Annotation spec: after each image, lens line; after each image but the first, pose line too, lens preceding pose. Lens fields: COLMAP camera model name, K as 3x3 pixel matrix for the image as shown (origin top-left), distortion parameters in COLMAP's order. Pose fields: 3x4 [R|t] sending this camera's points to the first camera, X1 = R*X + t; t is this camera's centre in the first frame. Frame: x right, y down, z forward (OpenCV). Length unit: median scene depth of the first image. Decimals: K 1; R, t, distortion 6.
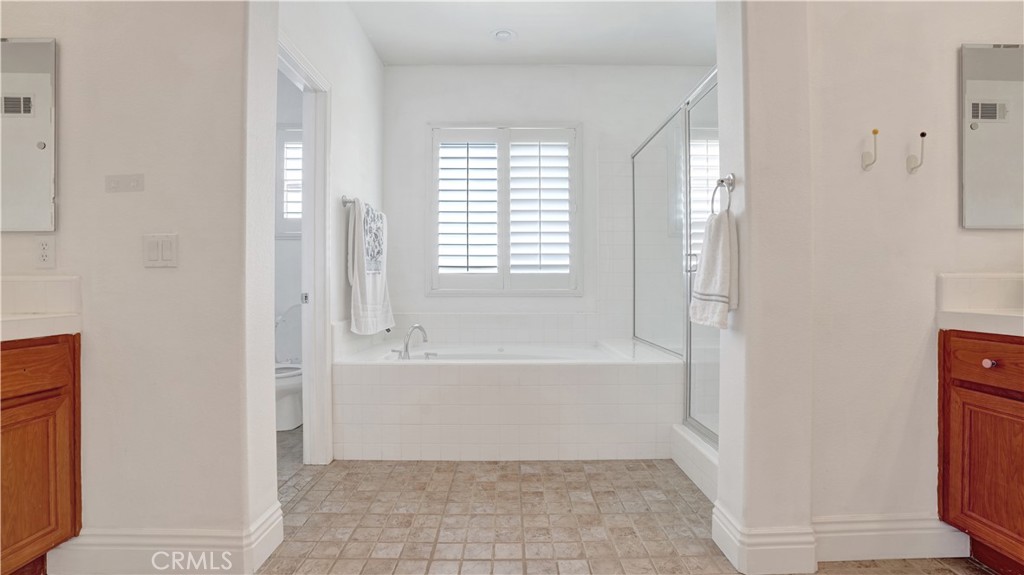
lens RADIAL K [[479.6, 0, 515.0], [0, 479.6, 287.8], [0, 0, 1]] dist [-0.073131, 0.029294]
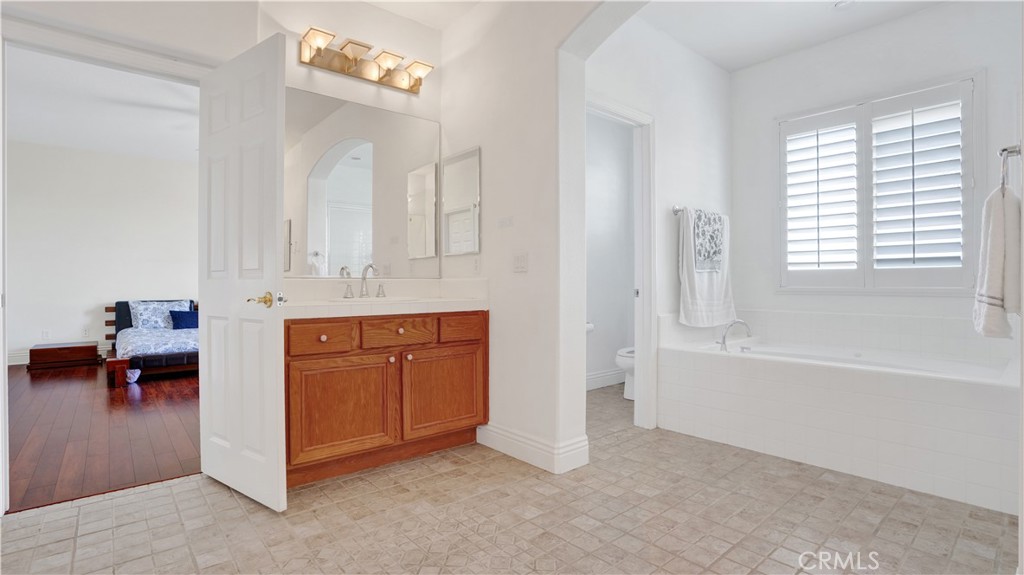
lens RADIAL K [[486.6, 0, 513.2], [0, 486.6, 289.3], [0, 0, 1]] dist [-0.077054, 0.032736]
pose [[0.648202, 0.010239, -0.761400, 0.285329], [-0.002780, 0.999935, 0.011080, -0.001170], [0.761463, -0.005066, 0.648188, -0.072079]]
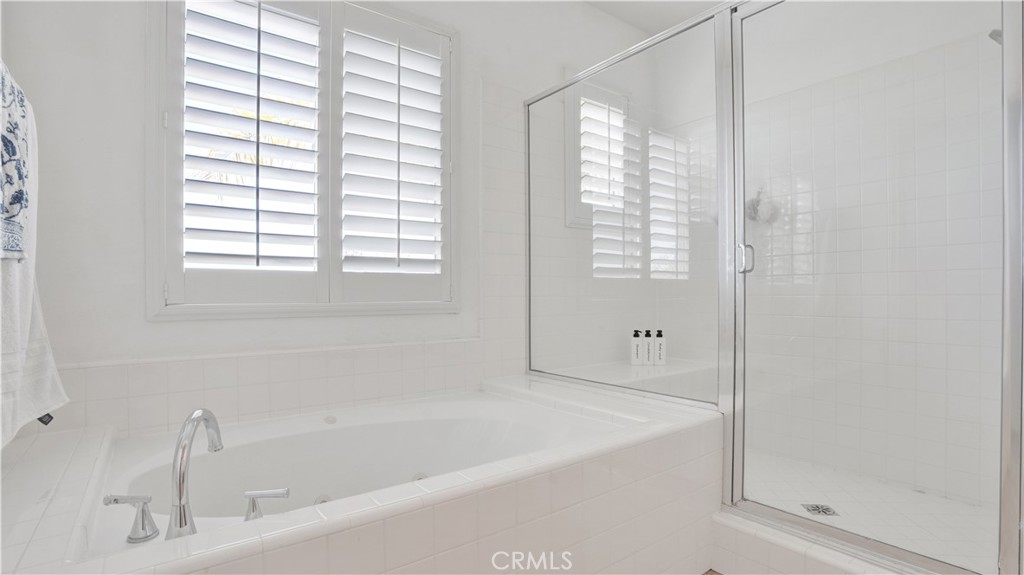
lens RADIAL K [[480.5, 0, 508.0], [0, 480.5, 293.3], [0, 0, 1]] dist [-0.074570, 0.030164]
pose [[0.811306, -0.002673, 0.584615, -0.221972], [0.009739, 0.999913, -0.008943, -0.001000], [-0.584540, 0.012950, 0.811261, 0.611051]]
